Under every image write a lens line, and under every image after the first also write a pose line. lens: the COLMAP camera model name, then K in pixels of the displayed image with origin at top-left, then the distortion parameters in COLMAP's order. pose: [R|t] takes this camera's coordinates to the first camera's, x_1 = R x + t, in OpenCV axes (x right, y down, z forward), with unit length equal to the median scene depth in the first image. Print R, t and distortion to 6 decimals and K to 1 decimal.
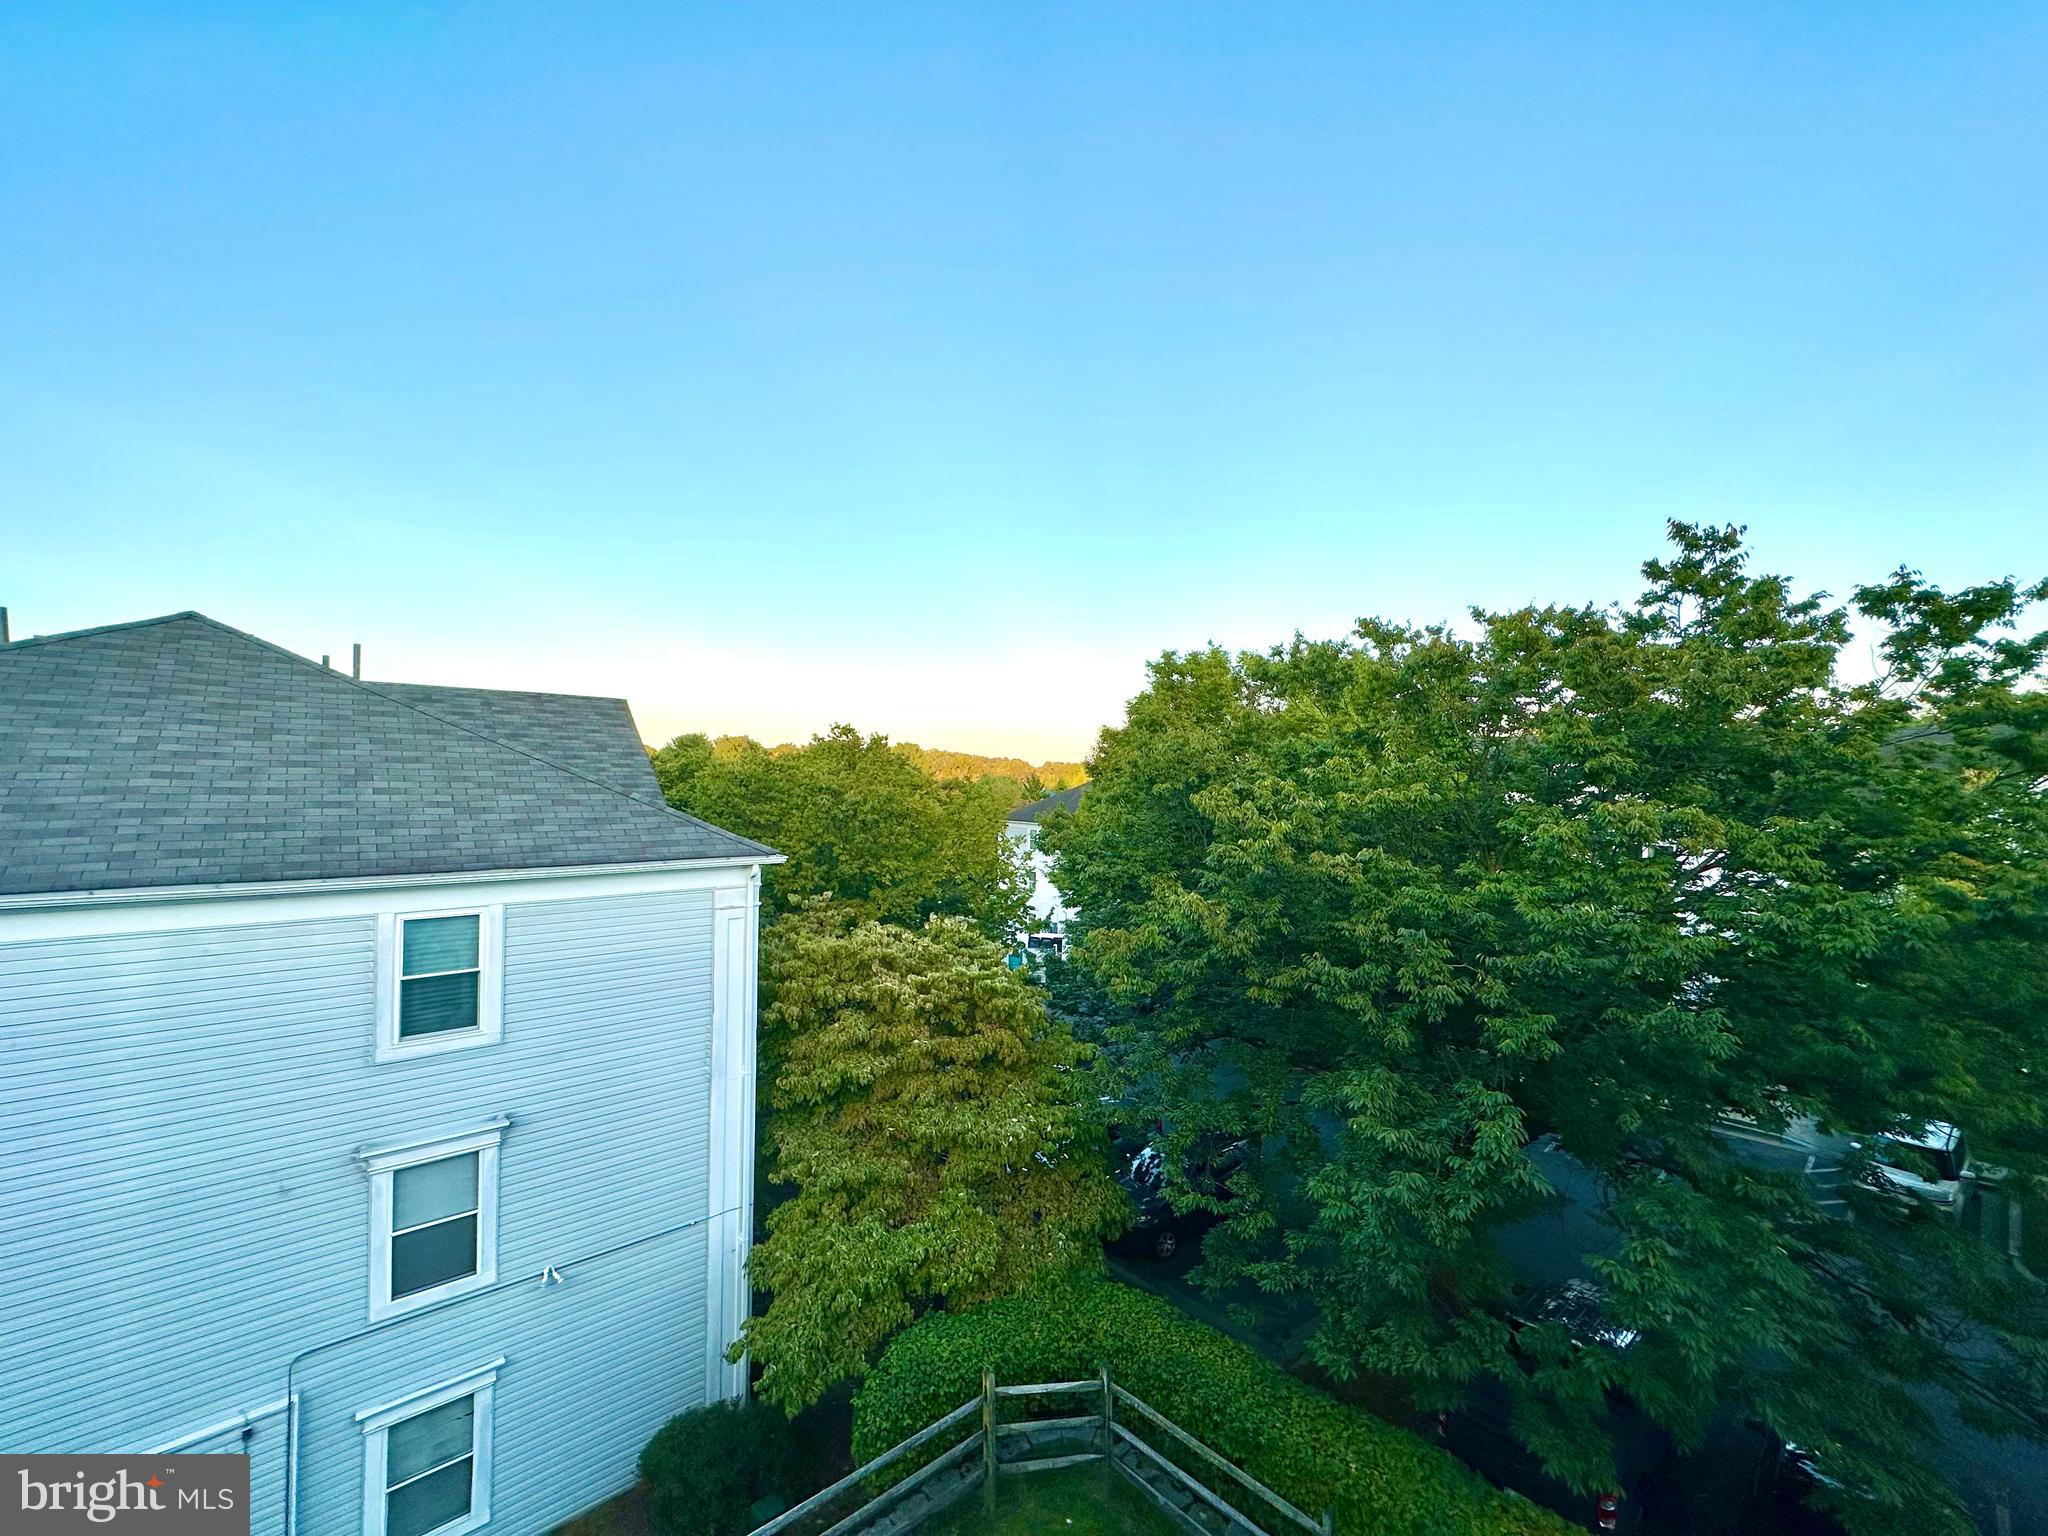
lens RADIAL K [[827.4, 0, 1026.6], [0, 827.4, 770.6], [0, 0, 1]] dist [0.012852, 0.000262]
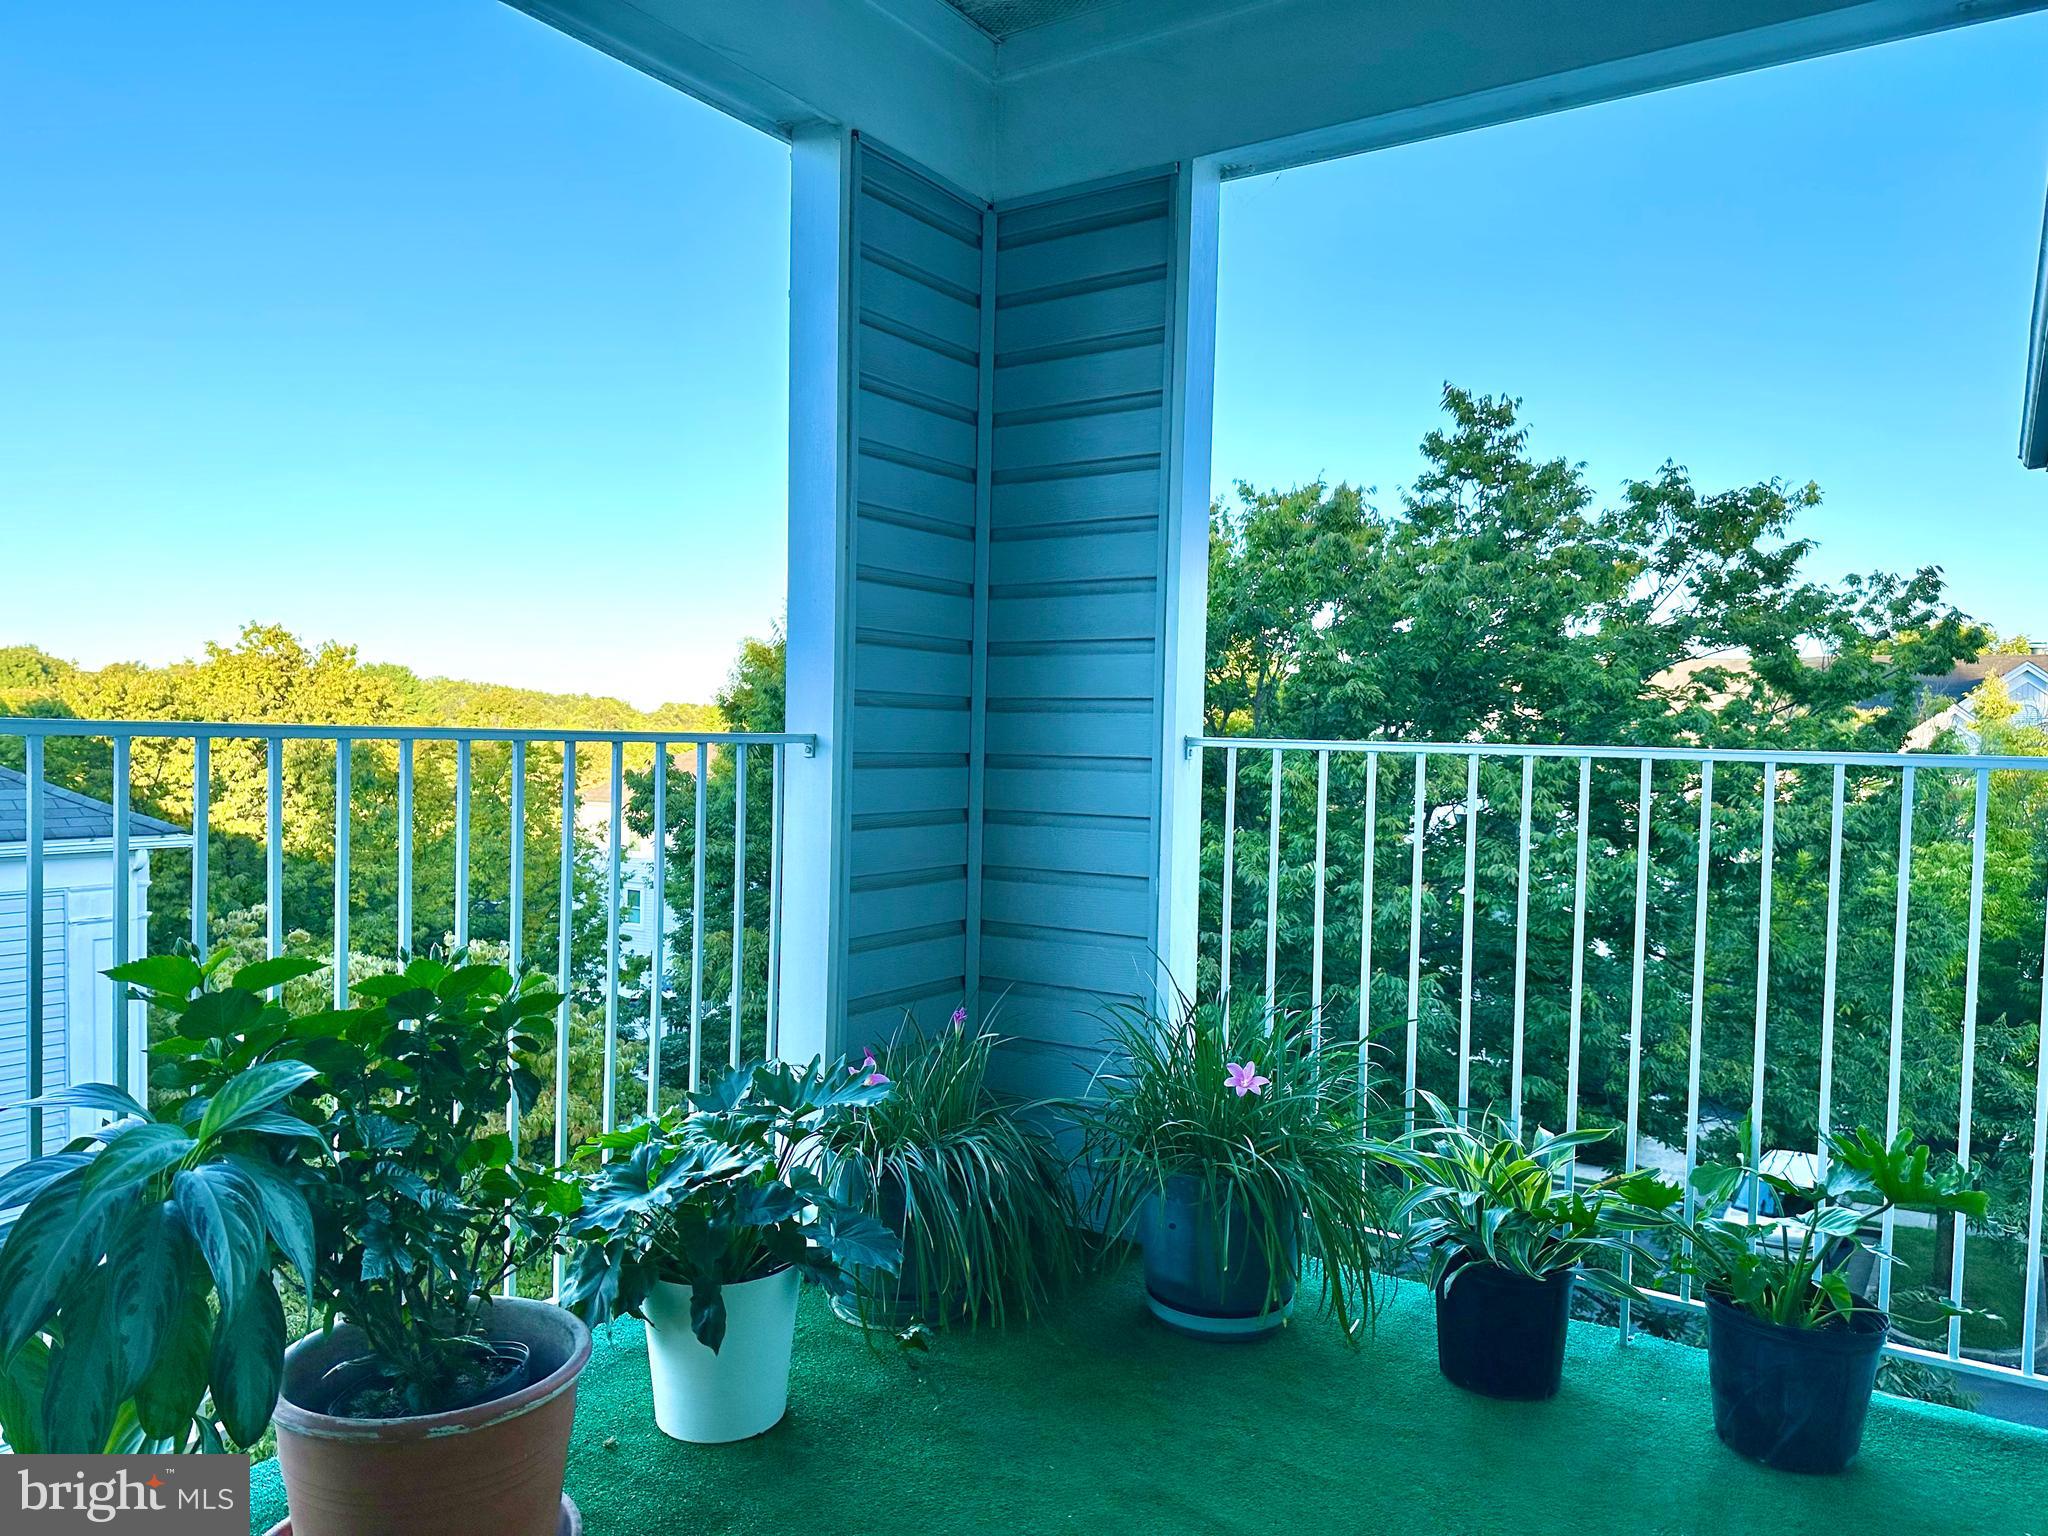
lens RADIAL K [[1438.5, 0, 1025.6], [0, 1438.5, 769.1], [0, 0, 1]] dist [0.165433, -0.279102]
pose [[0.964443, -0.007565, 0.264183, 0.019567], [-0.001492, 0.999418, 0.034065, 0.016477], [-0.264287, -0.033248, 0.963871, -0.239039]]
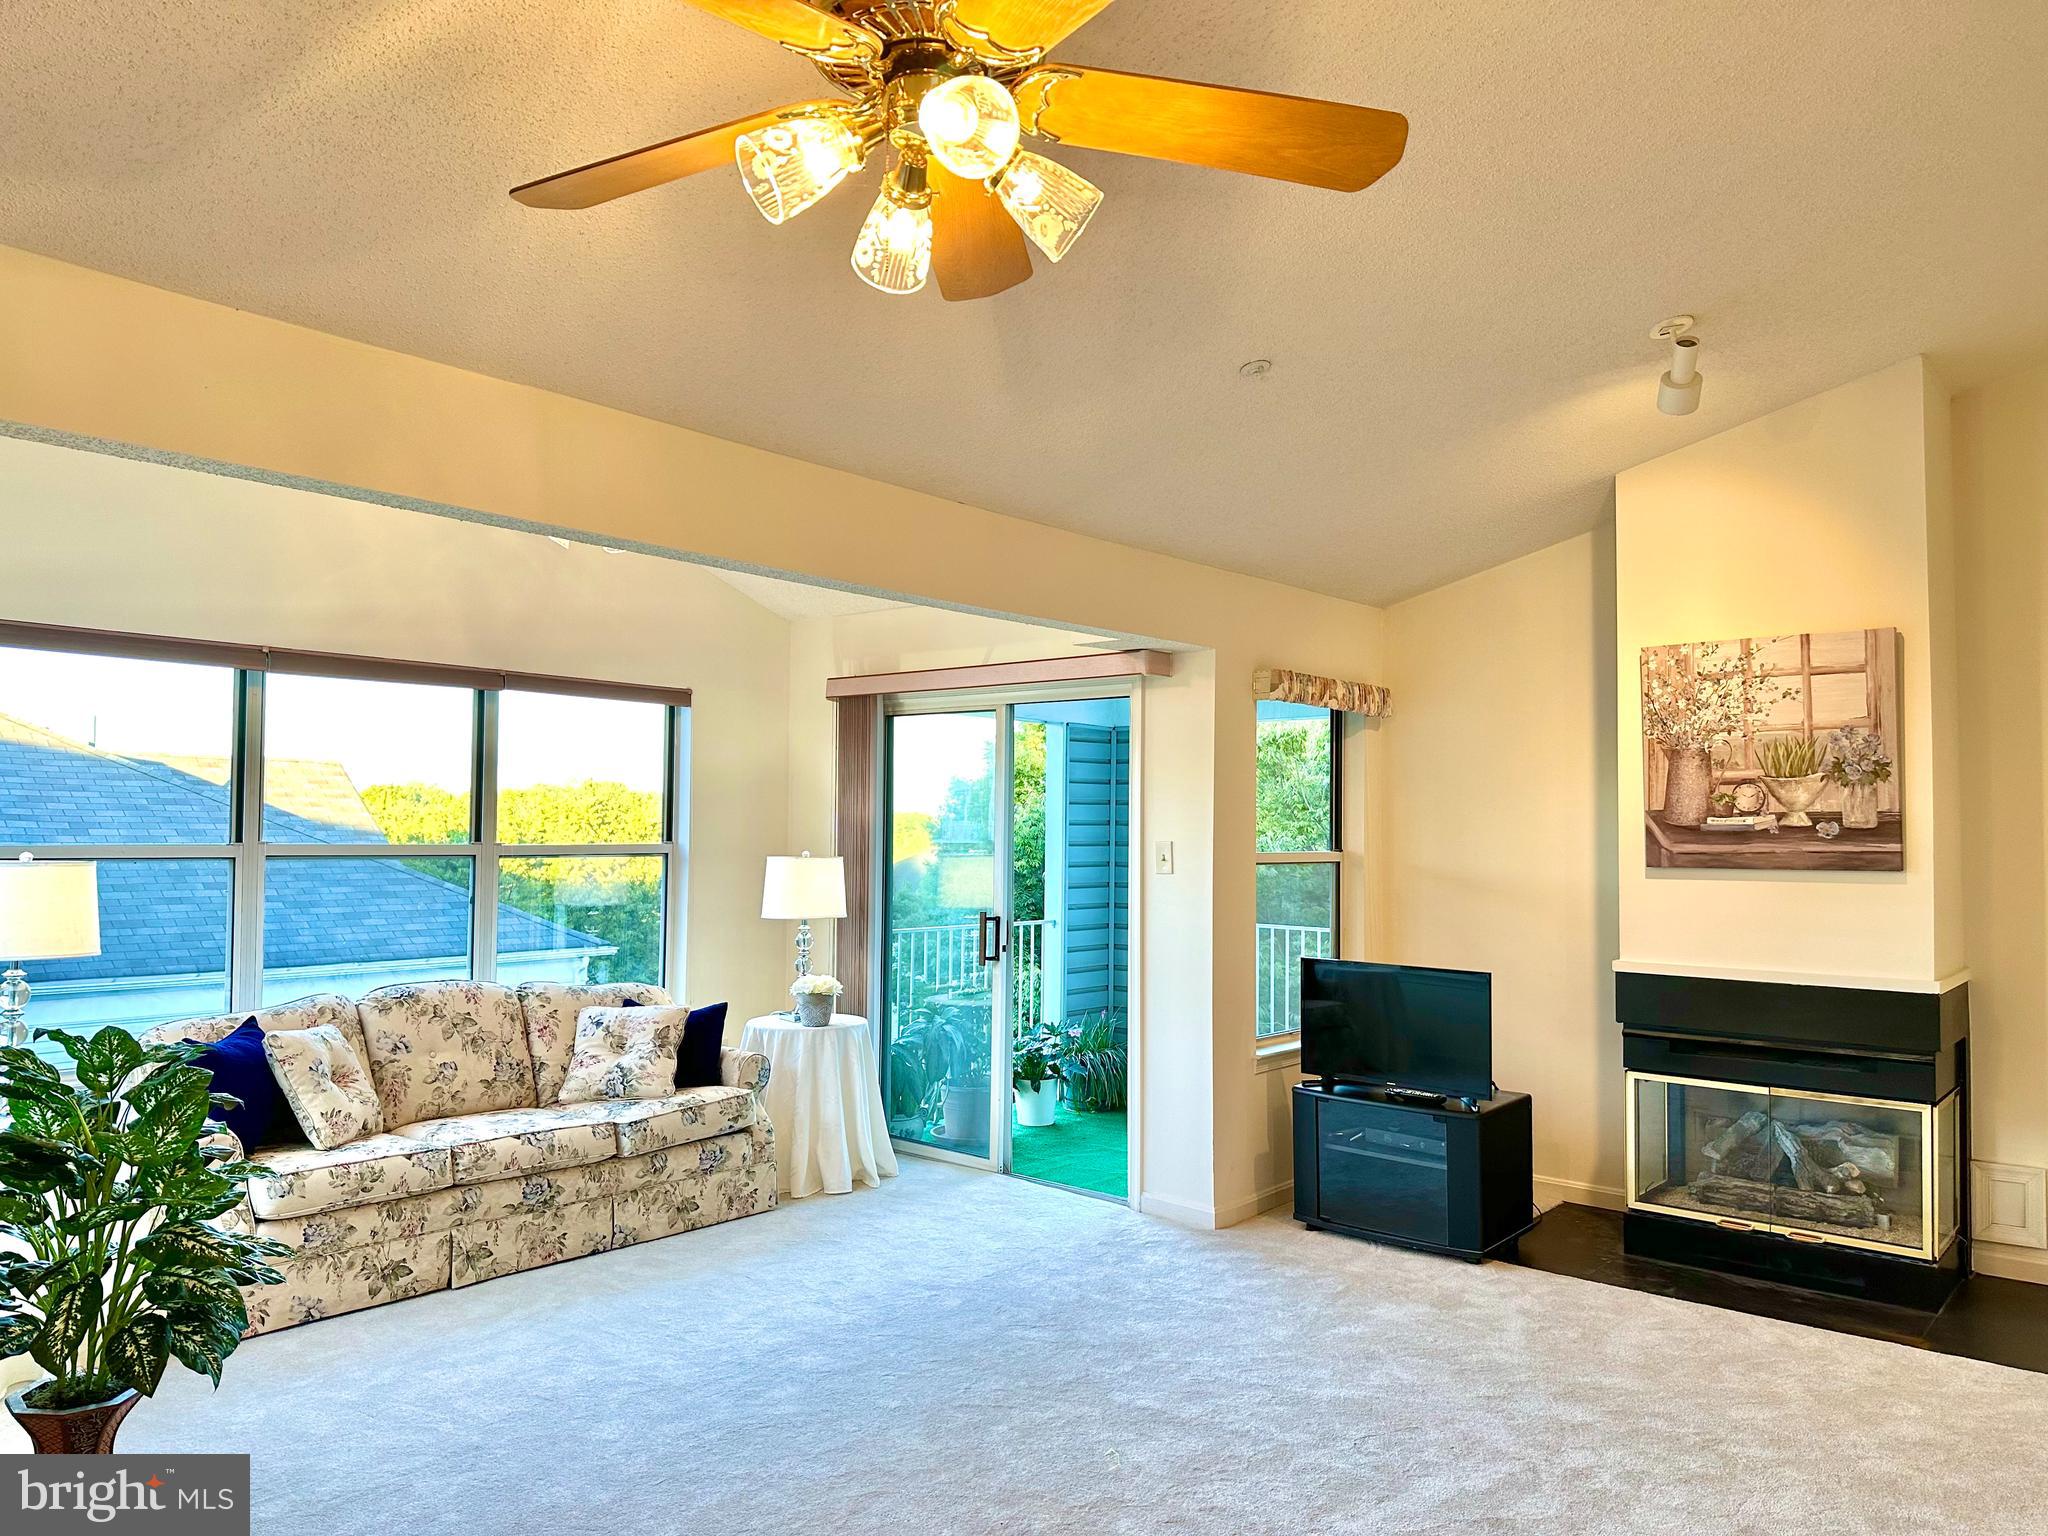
lens RADIAL K [[1438.5, 0, 1025.6], [0, 1438.5, 769.1], [0, 0, 1]] dist [0.165433, -0.279102]
pose [[0.989598, -0.006181, 0.143727, -0.074239], [0.011559, 0.999263, -0.036614, -0.033490], [-0.143394, 0.037895, 0.988940, -0.741422]]
